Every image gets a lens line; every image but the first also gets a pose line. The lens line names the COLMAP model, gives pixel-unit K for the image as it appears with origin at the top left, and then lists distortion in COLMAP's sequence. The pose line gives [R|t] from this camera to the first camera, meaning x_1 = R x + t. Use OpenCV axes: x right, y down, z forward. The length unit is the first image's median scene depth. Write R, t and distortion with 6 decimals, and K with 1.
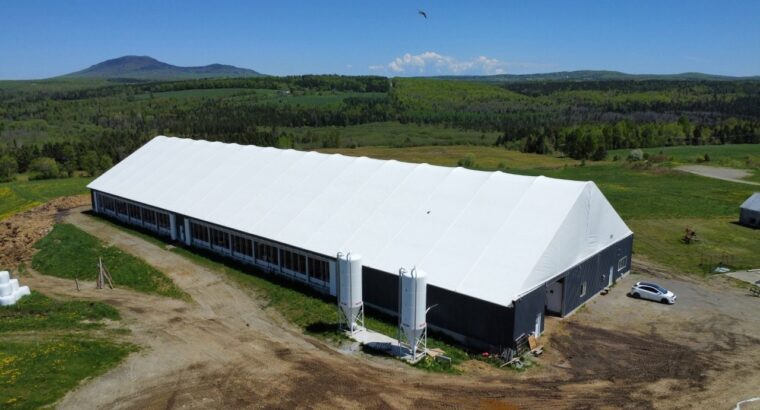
lens RADIAL K [[566.6, 0, 380.0], [0, 566.6, 205.0], [0, 0, 1]] dist [-0.000457, -0.050917]
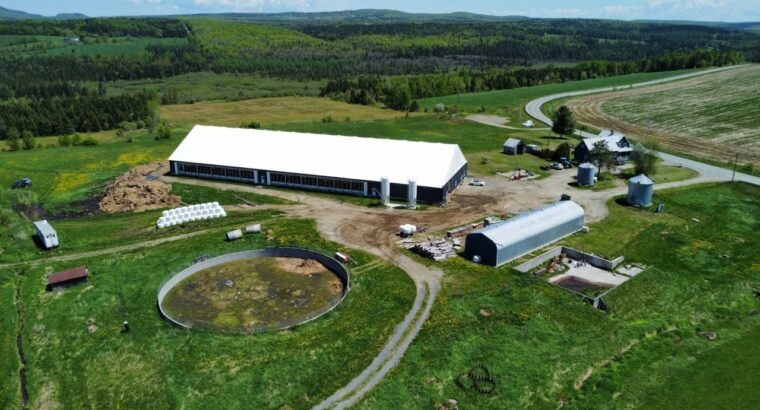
lens RADIAL K [[566.6, 0, 380.0], [0, 566.6, 205.0], [0, 0, 1]] dist [-0.000457, -0.050917]
pose [[0.934920, -0.106329, 0.338555, -0.062794], [0.069925, 0.990549, 0.118000, -0.006708], [-0.347902, -0.086647, 0.933518, -0.098745]]
